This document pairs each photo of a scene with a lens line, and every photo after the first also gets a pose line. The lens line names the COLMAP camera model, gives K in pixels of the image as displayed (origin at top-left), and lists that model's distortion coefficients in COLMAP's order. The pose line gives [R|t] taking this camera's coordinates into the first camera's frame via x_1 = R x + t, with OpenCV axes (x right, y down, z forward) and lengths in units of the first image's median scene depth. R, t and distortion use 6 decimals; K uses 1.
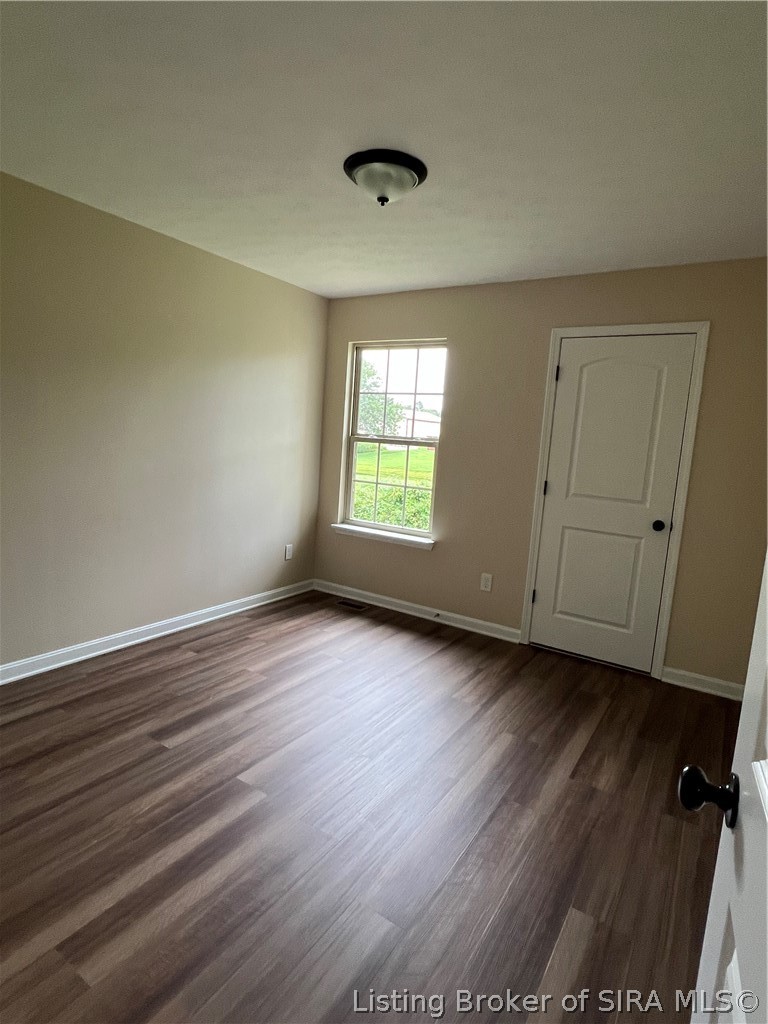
lens RADIAL K [[556.9, 0, 377.8], [0, 556.9, 509.0], [0, 0, 1]] dist [-0.000917, 0.000904]
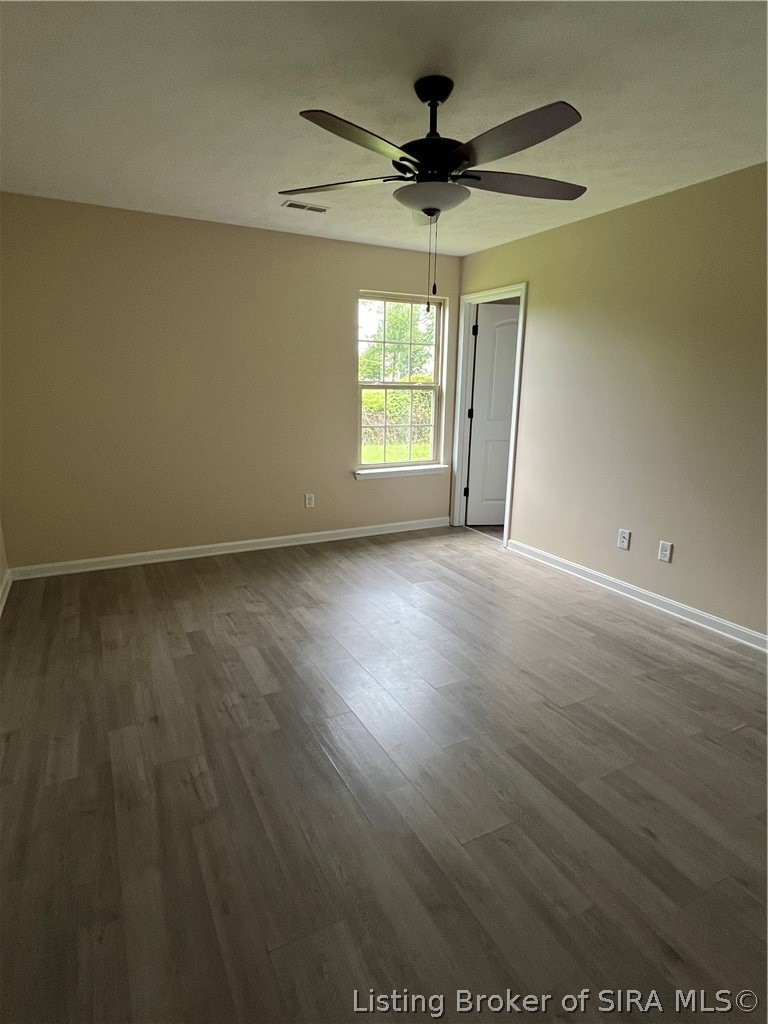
lens RADIAL K [[547.9, 0, 382.5], [0, 547.9, 508.8], [0, 0, 1]] dist [0.002477, 0.001108]
pose [[0.487577, -0.262404, 0.832714, -0.946956], [0.136572, 0.964948, 0.224106, -0.132600], [-0.862332, 0.004457, 0.506323, 0.455073]]
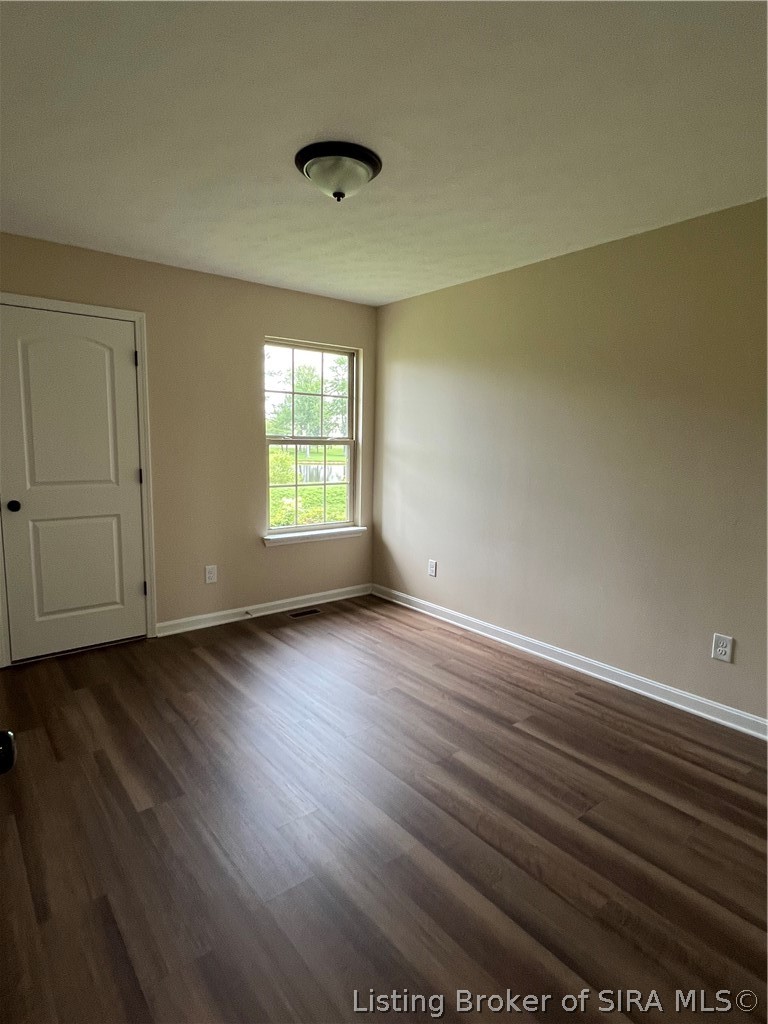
lens RADIAL K [[556.9, 0, 377.8], [0, 556.9, 509.0], [0, 0, 1]] dist [-0.000917, 0.000904]
pose [[0.311310, -0.183658, 0.932393, -0.874473], [0.126118, 0.980453, 0.151016, -0.135359], [-0.941903, 0.070579, 0.328387, 0.544176]]
